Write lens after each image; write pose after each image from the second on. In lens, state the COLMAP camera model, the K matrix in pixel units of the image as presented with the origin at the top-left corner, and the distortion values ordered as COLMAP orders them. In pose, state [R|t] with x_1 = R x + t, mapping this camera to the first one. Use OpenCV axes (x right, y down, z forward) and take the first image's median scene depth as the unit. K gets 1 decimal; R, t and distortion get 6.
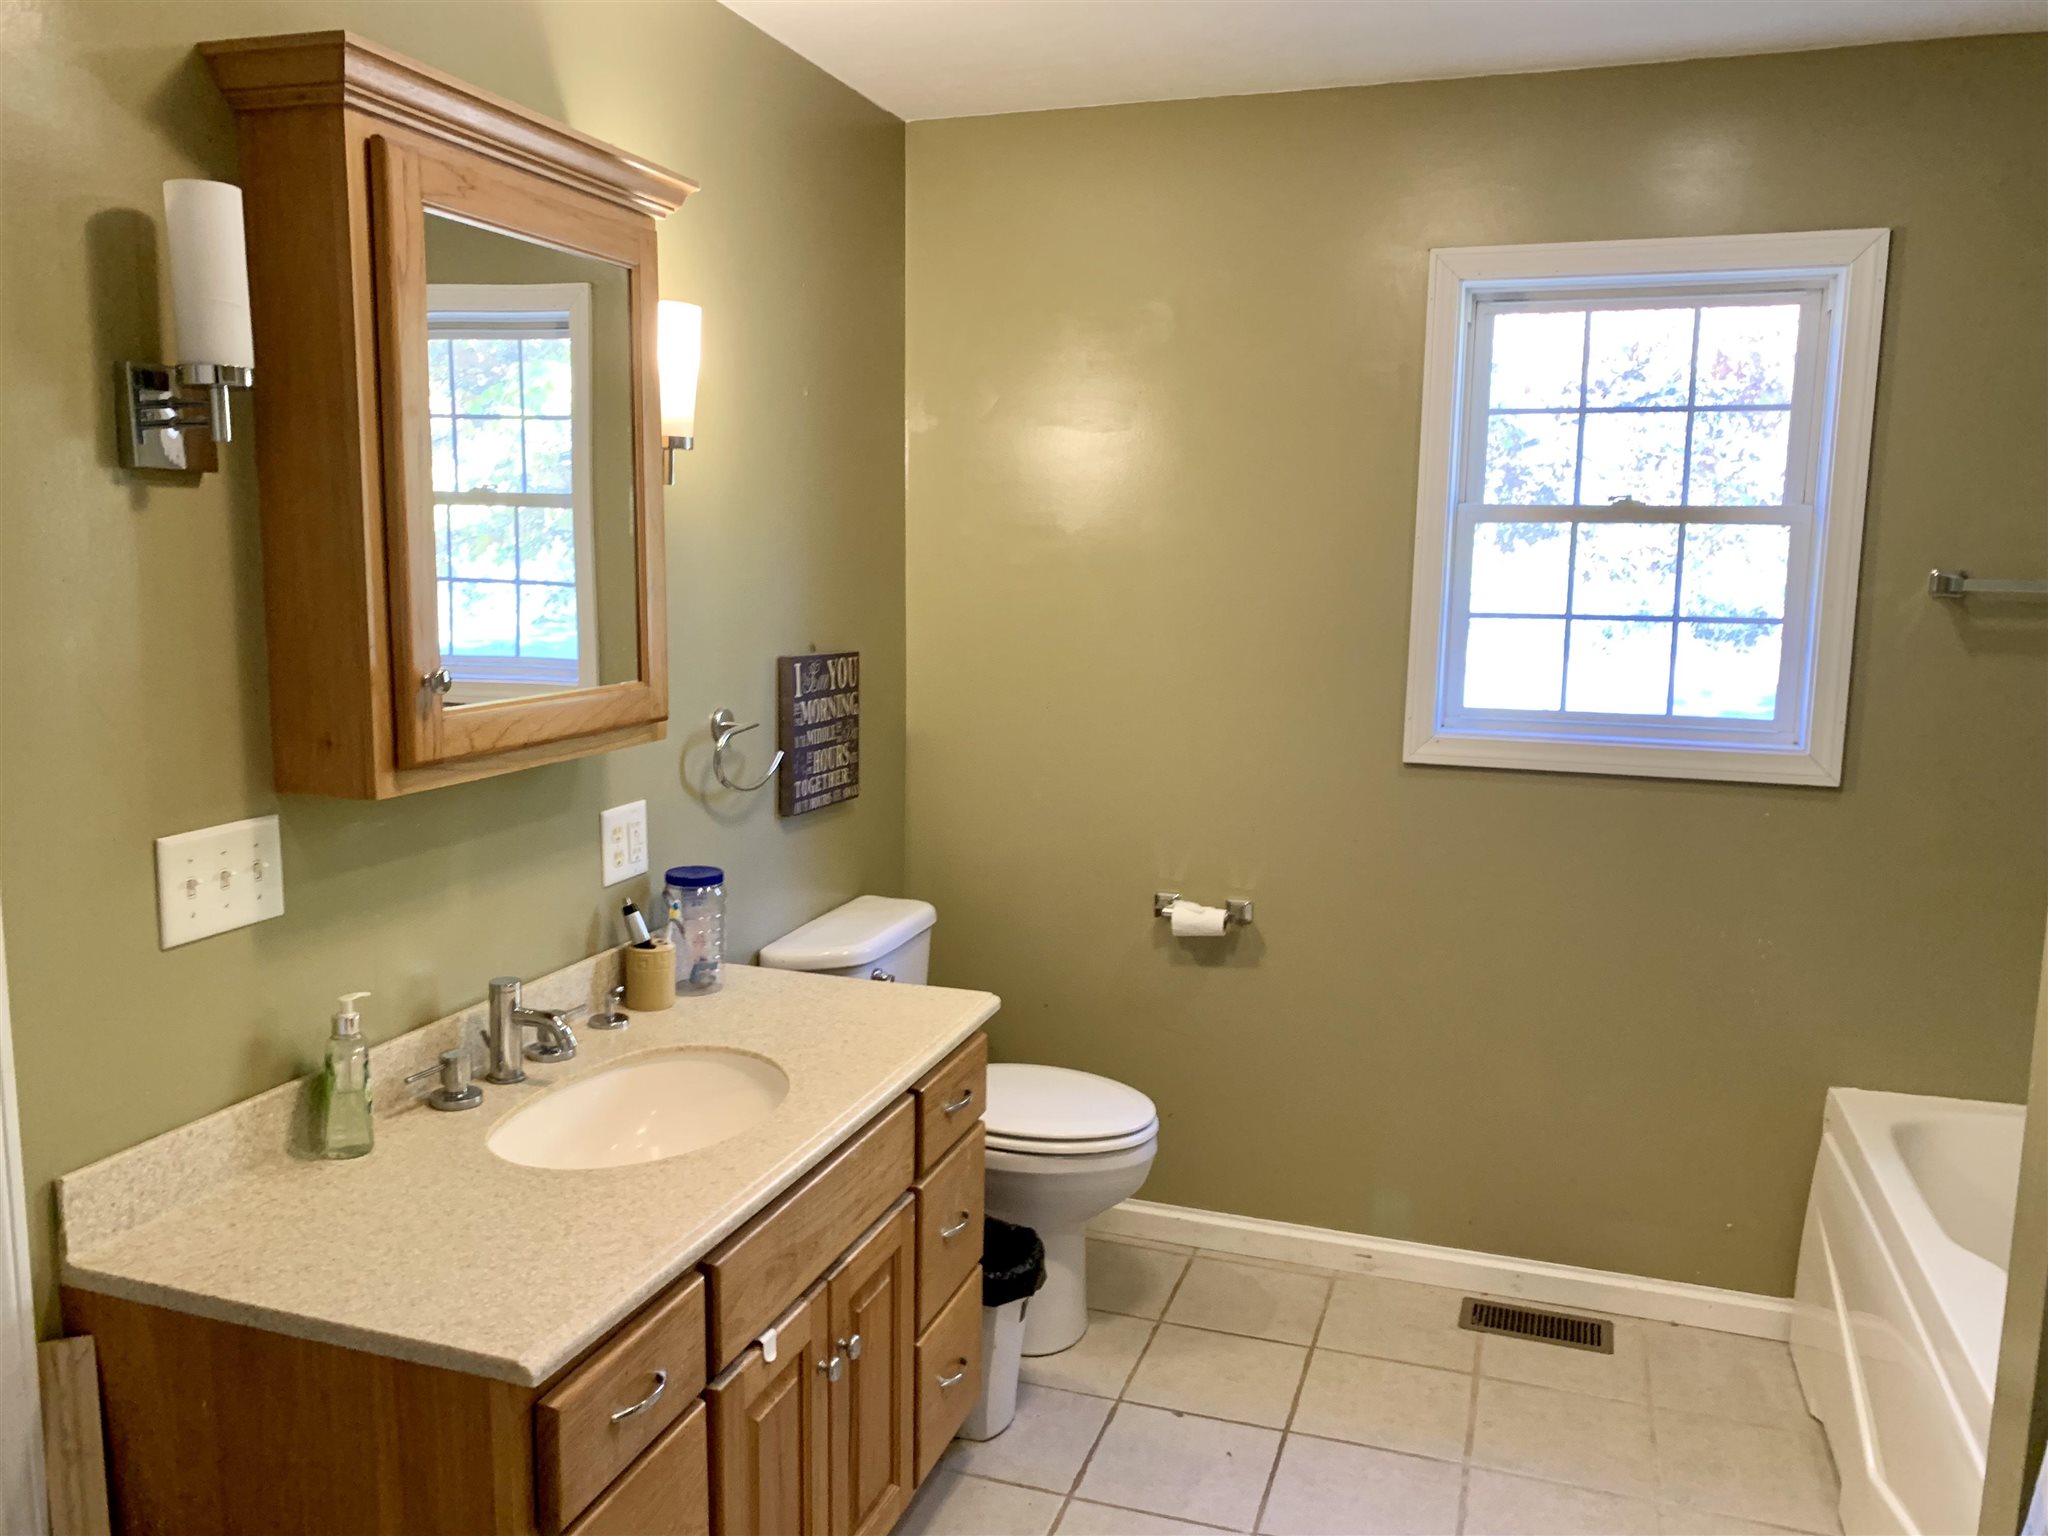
lens RADIAL K [[1550.6, 0, 1035.1], [0, 1550.6, 779.3], [0, 0, 1]] dist [0.055850, -0.068573]
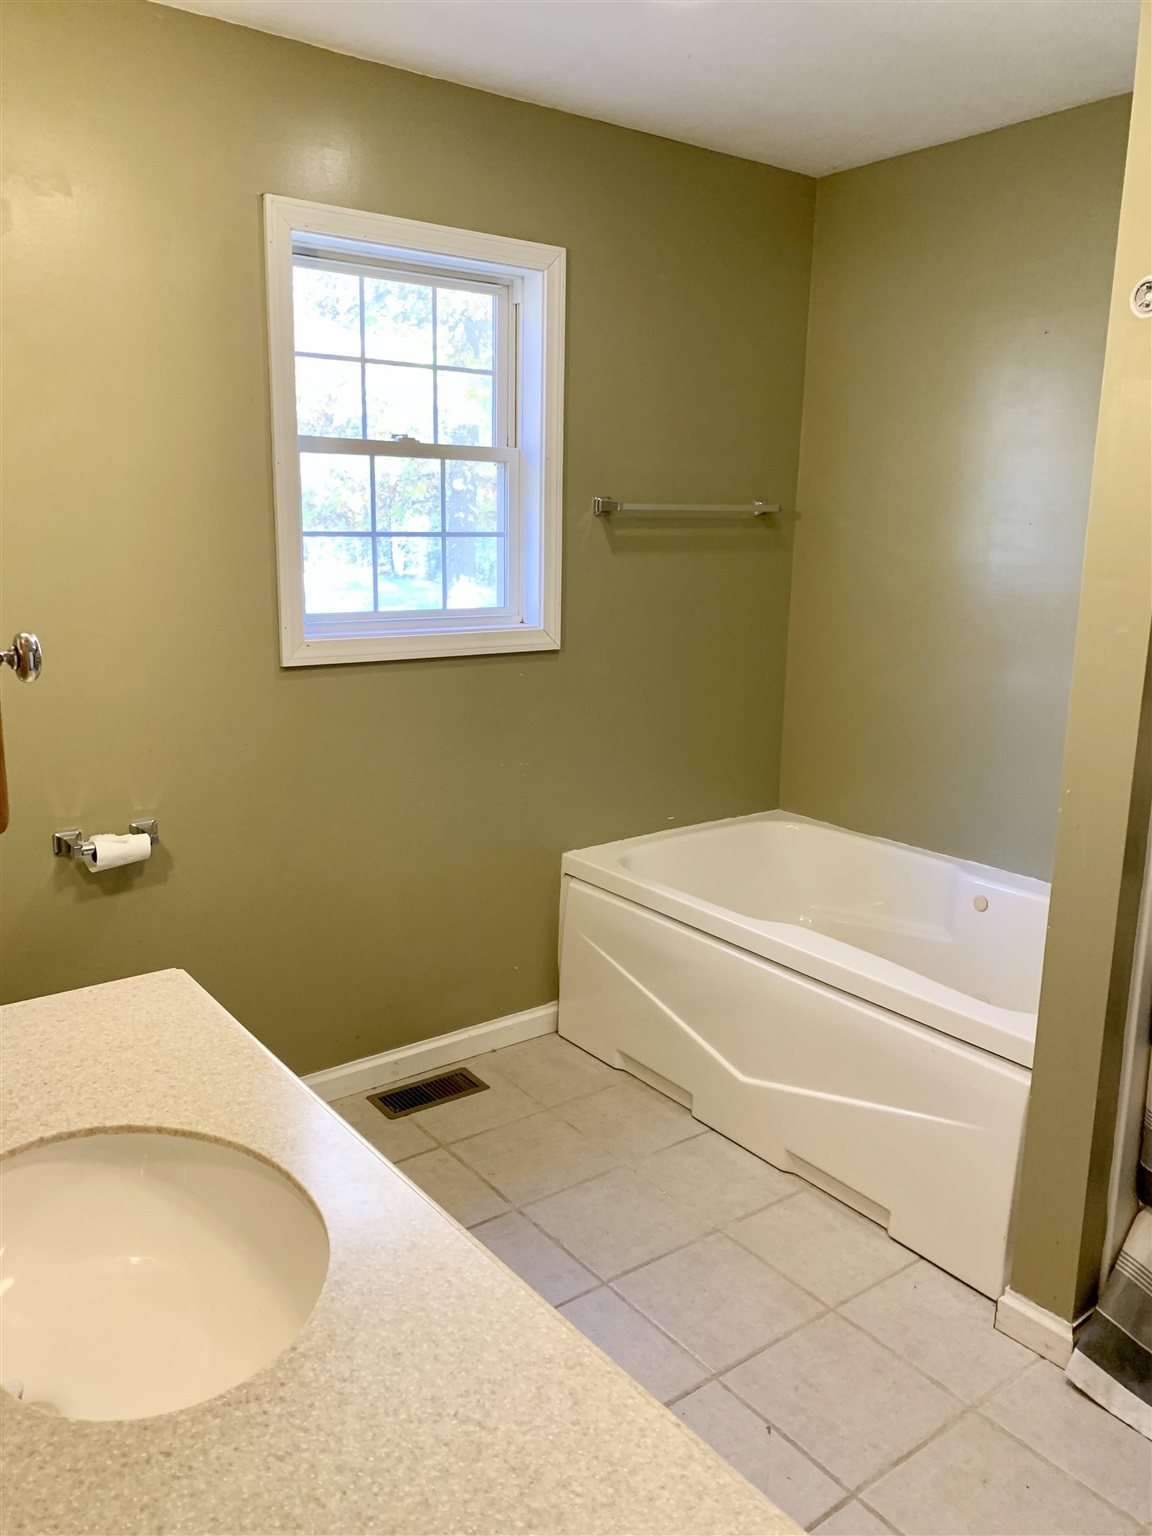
lens RADIAL K [[1162.9, 0, 578.9], [0, 1162.9, 757.5], [0, 0, 1]] dist [0.055850, -0.068573]
pose [[0.560079, -0.172704, 0.810238, -0.347580], [0.114933, 0.984770, 0.130458, -0.032768], [-0.820428, 0.020056, 0.571398, 0.356673]]
